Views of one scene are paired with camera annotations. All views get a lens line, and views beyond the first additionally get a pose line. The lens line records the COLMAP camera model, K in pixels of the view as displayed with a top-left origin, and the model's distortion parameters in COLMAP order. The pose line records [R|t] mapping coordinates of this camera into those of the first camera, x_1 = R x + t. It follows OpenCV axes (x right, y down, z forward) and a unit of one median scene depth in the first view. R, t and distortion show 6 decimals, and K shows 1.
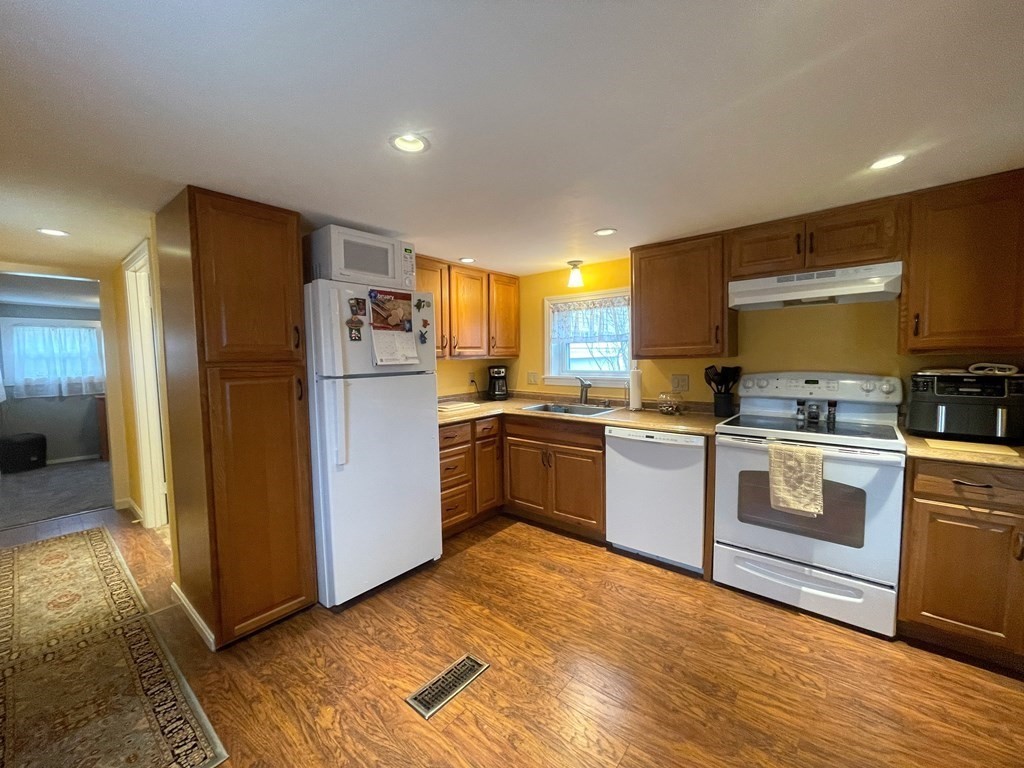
lens RADIAL K [[412.2, 0, 507.8], [0, 412.2, 385.0], [0, 0, 1]] dist [-0.000450, 0.000162]
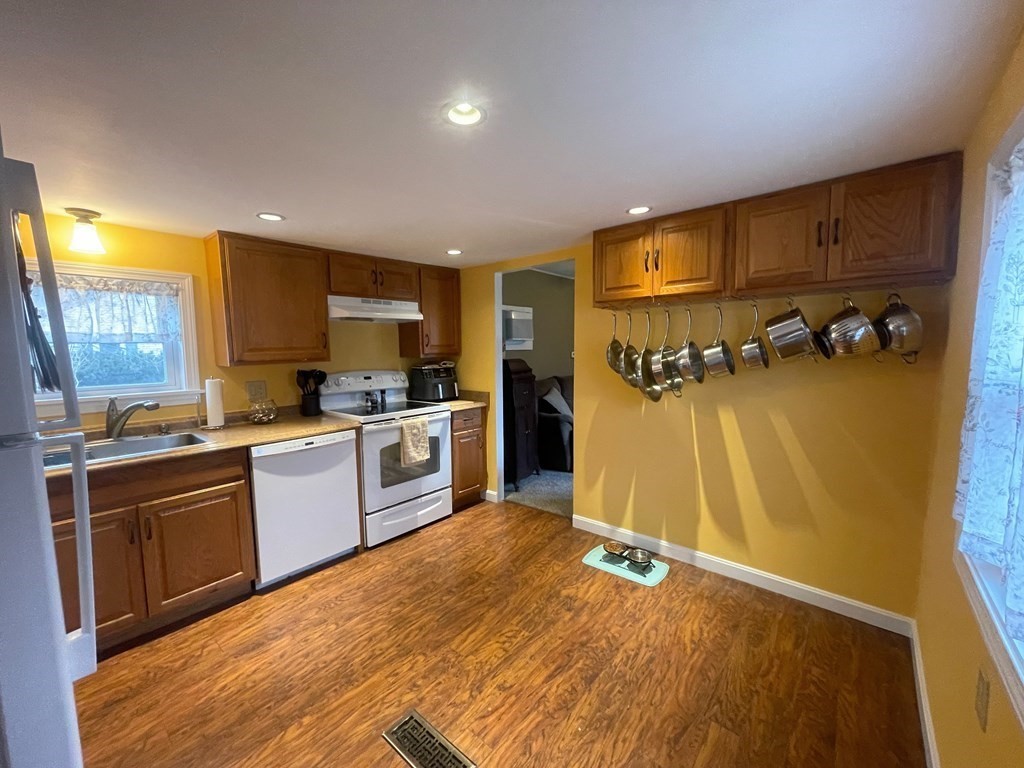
lens RADIAL K [[412.2, 0, 507.8], [0, 412.2, 385.0], [0, 0, 1]] dist [-0.000450, 0.000162]
pose [[0.008532, -0.070414, 0.997481, -0.689310], [0.088275, 0.993676, 0.069390, -0.042190], [-0.996060, 0.087461, 0.014694, 0.570021]]
